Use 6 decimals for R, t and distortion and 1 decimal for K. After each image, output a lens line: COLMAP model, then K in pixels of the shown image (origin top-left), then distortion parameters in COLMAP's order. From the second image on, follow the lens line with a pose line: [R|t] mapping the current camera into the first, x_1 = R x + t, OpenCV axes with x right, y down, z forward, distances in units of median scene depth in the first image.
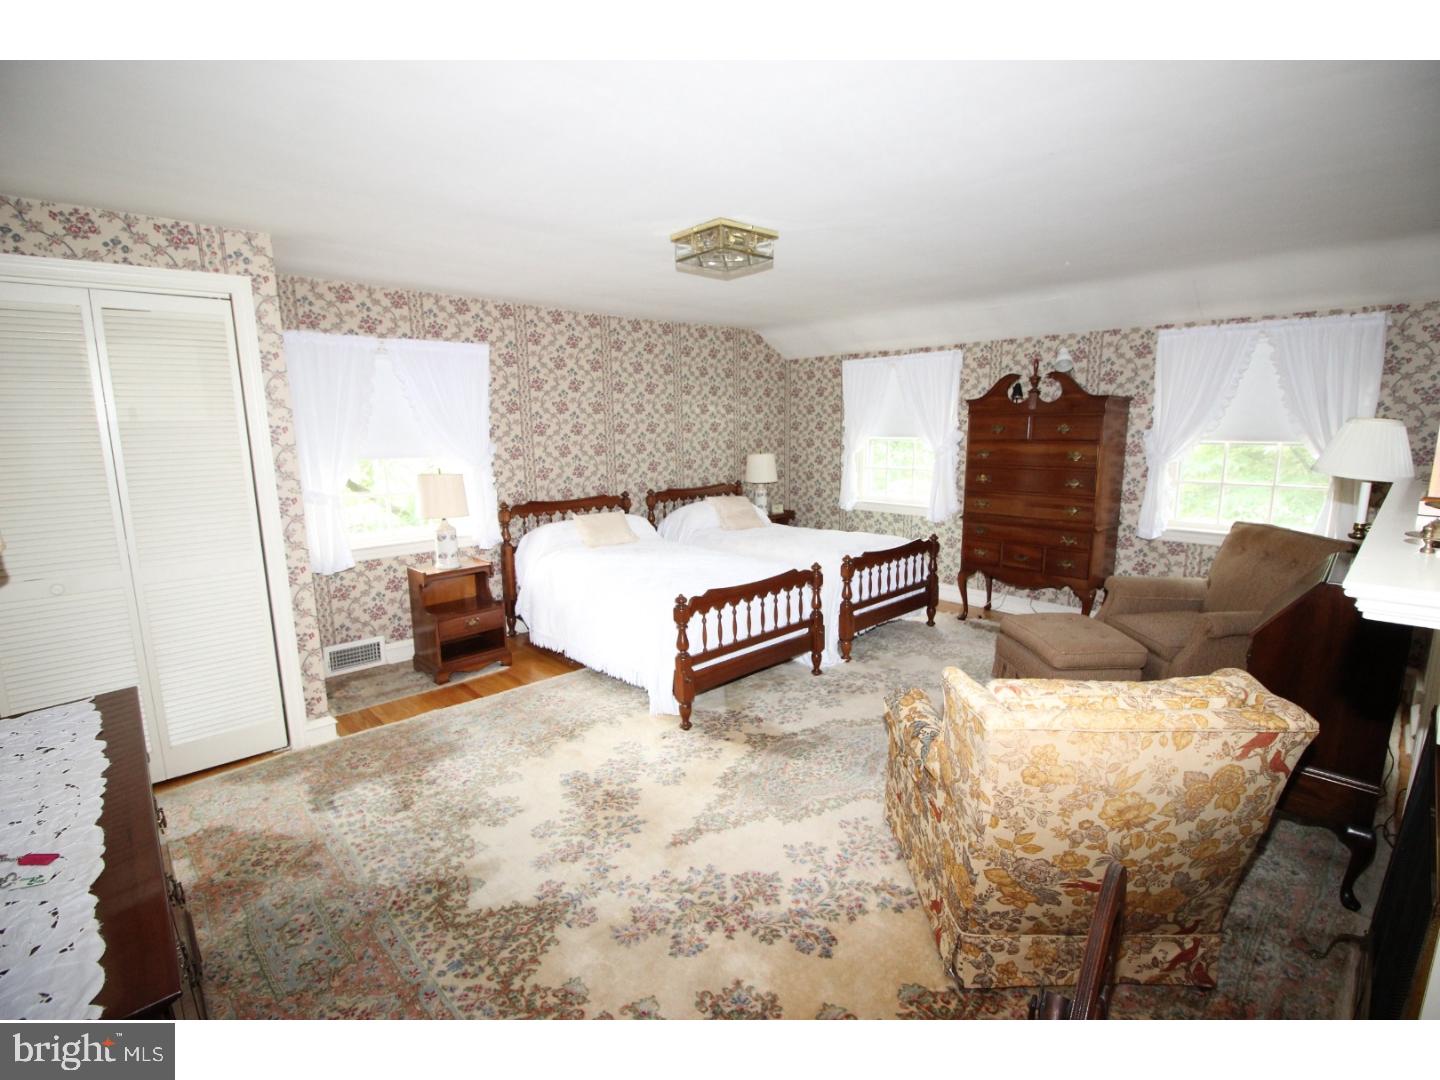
lens RADIAL K [[664.0, 0, 728.3], [0, 664.0, 538.2], [0, 0, 1]] dist [-0.010221, -0.002397]
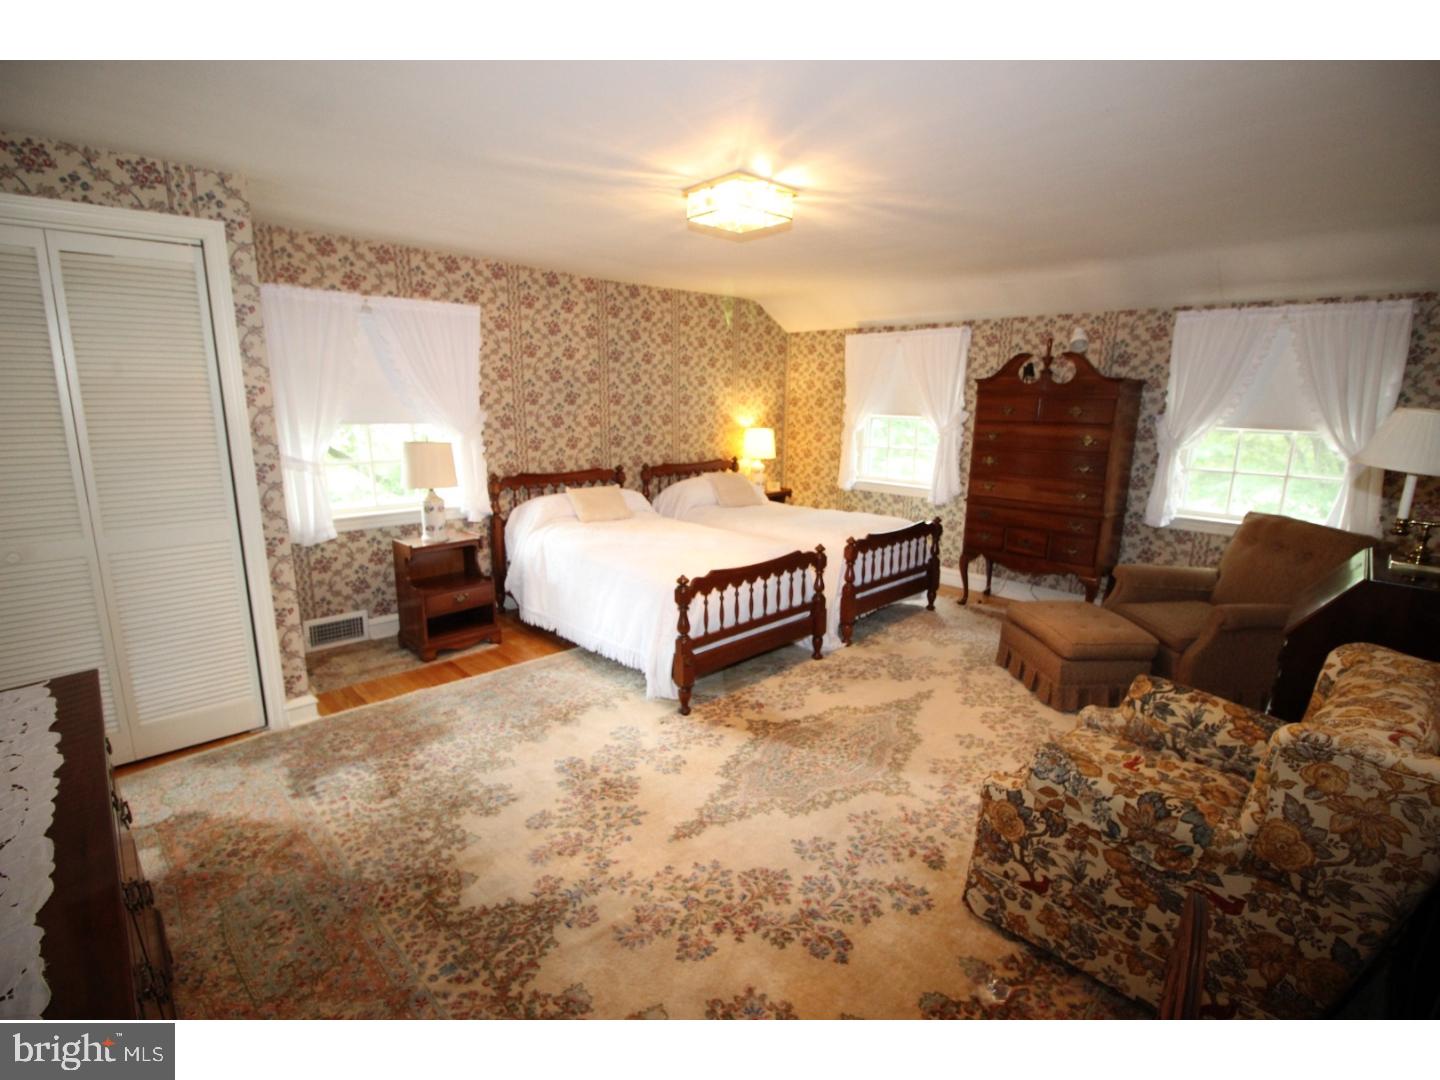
lens RADIAL K [[664.0, 0, 726.4], [0, 664.0, 537.6], [0, 0, 1]] dist [-0.010221, -0.002397]
pose [[0.999488, 0.022025, 0.023209, -0.031466], [-0.022839, 0.999111, 0.035431, -0.004036], [-0.022408, -0.035943, 0.999103, 0.044891]]
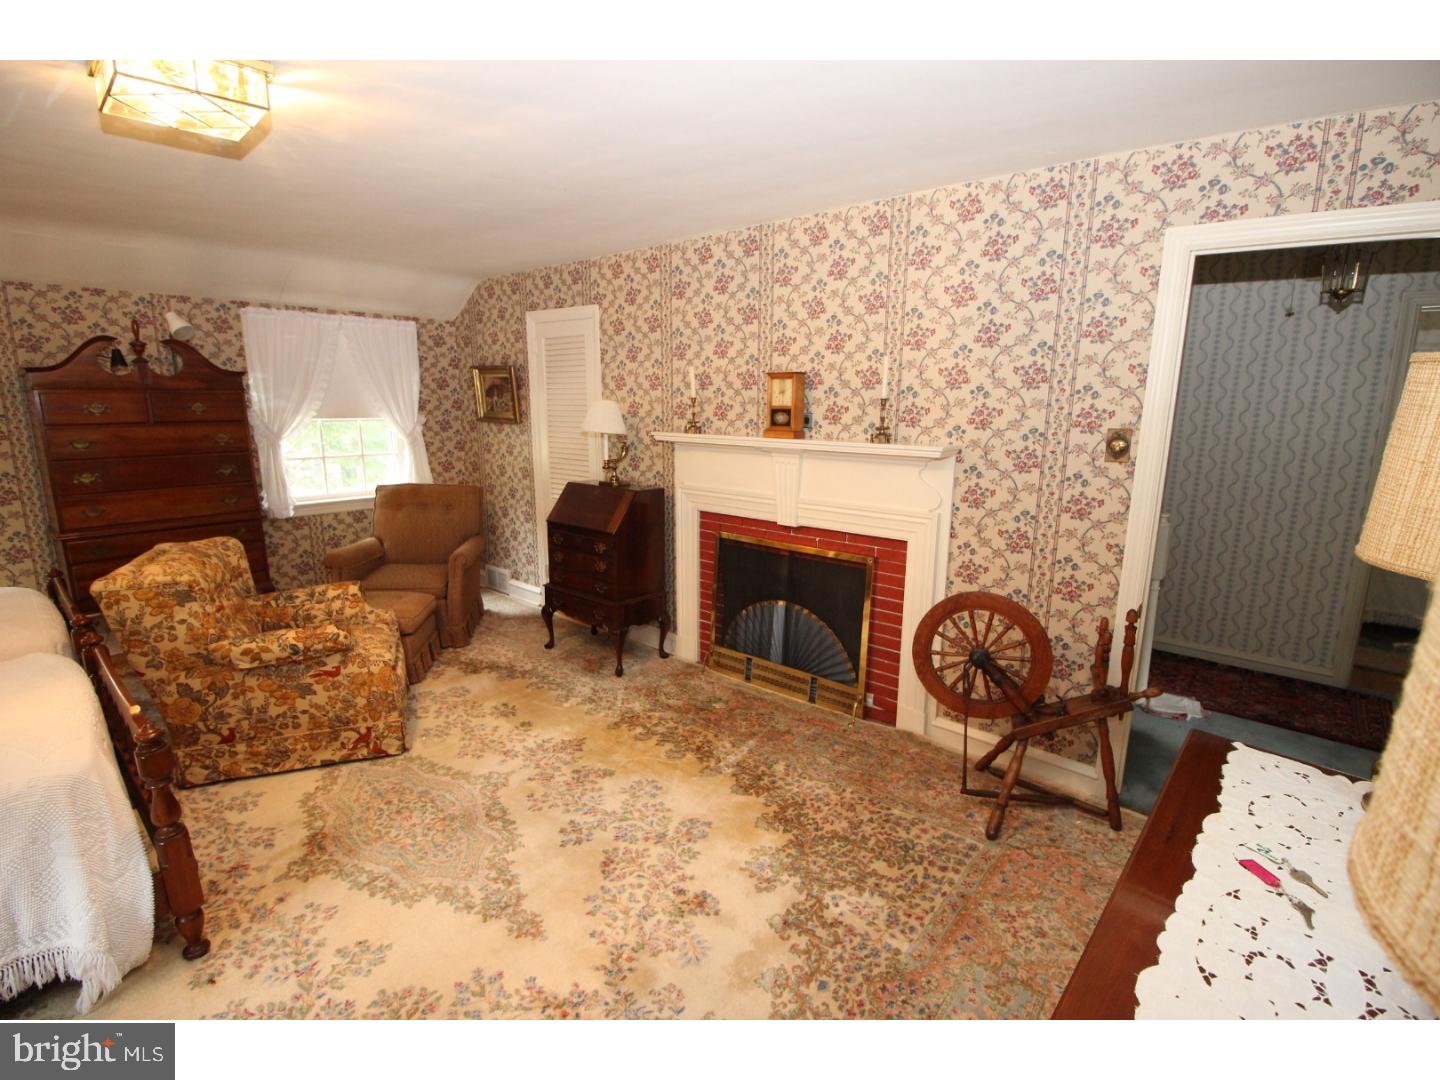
lens RADIAL K [[664.4, 0, 726.5], [0, 664.4, 539.5], [0, 0, 1]] dist [-0.005576, -0.001120]
pose [[-0.075944, -0.196124, 0.977634, -0.601657], [0.168269, 0.963882, 0.206436, -0.090546], [-0.982811, 0.180184, -0.040200, 0.558855]]
